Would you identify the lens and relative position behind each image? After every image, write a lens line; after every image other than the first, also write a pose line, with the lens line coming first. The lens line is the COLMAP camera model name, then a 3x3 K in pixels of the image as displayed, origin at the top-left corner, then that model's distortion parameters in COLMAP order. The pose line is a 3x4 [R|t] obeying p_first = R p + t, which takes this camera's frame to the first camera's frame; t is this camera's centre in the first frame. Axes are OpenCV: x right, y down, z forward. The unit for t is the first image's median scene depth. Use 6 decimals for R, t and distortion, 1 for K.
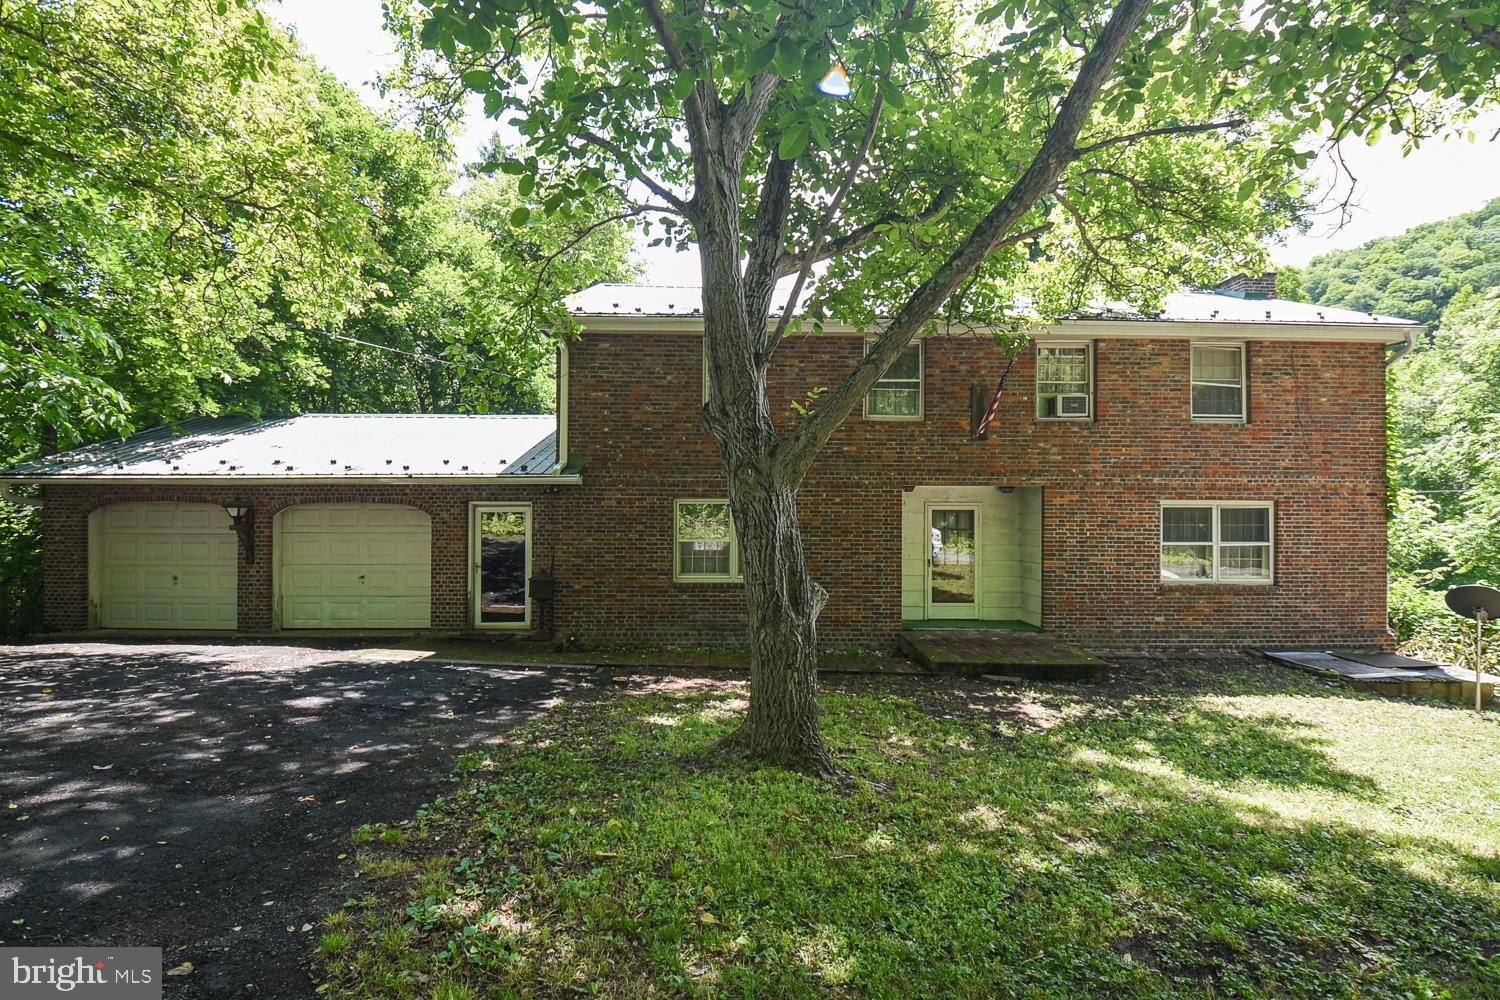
lens RADIAL K [[642.8, 0, 750.0], [0, 642.8, 519.4], [0, 0, 1]] dist [-0.045382, -0.000303]
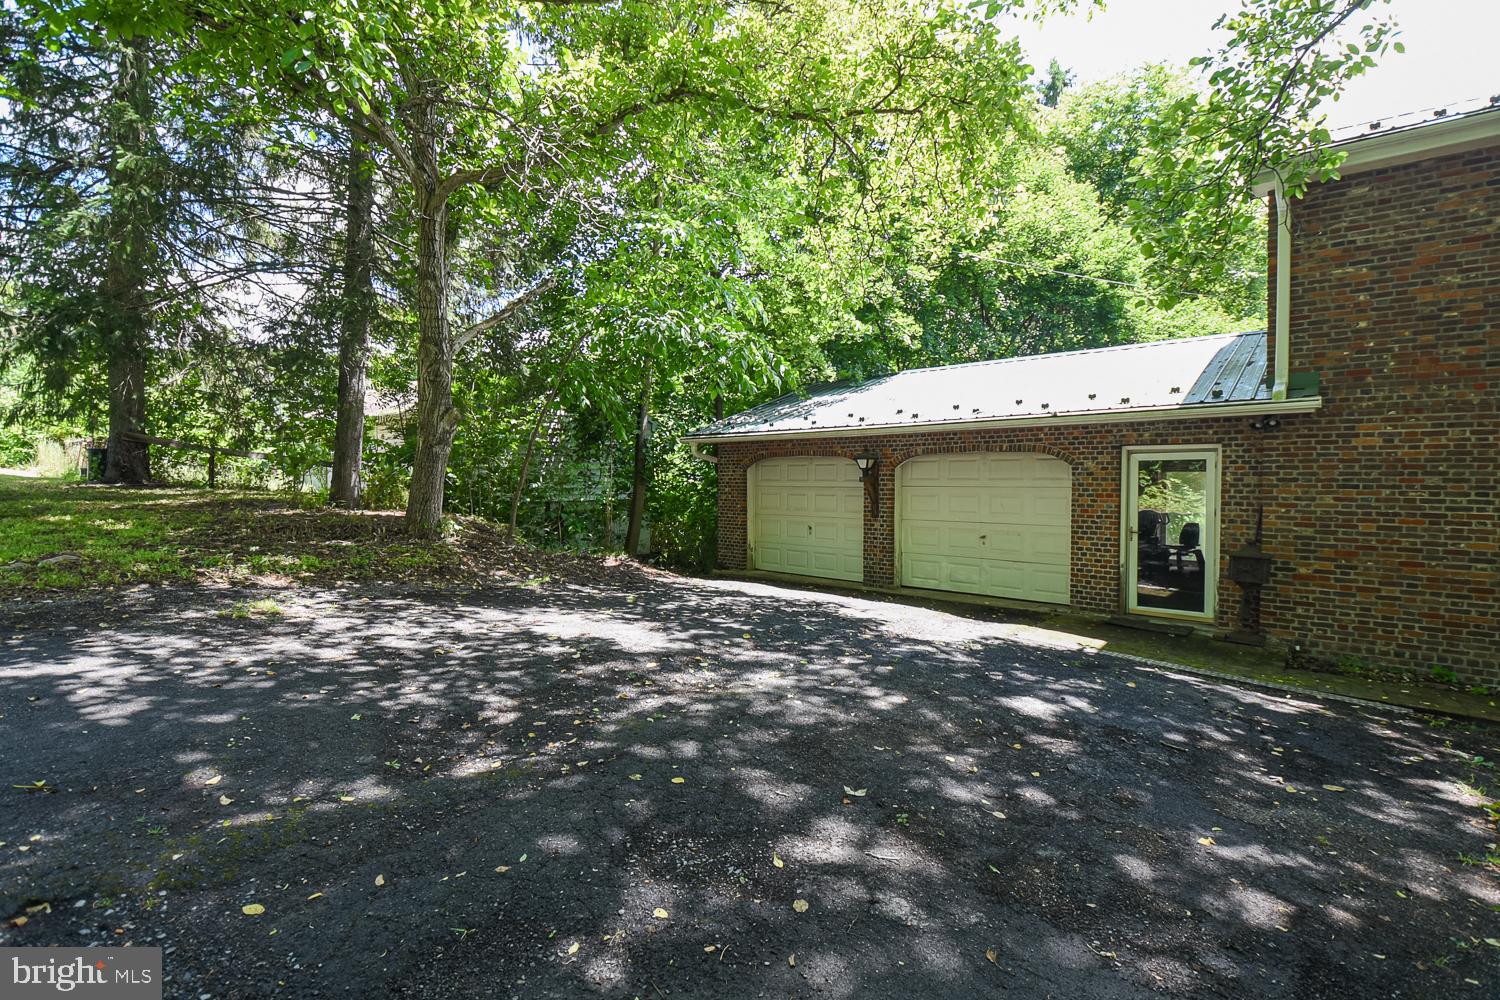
lens RADIAL K [[656.6, 0, 754.2], [0, 656.6, 502.0], [0, 0, 1]] dist [0.014183, -0.027981]
pose [[0.710969, 0.021788, -0.702886, -0.210497], [-0.007135, 0.999692, 0.023771, 0.024421], [0.703187, -0.011885, 0.710906, 0.132918]]
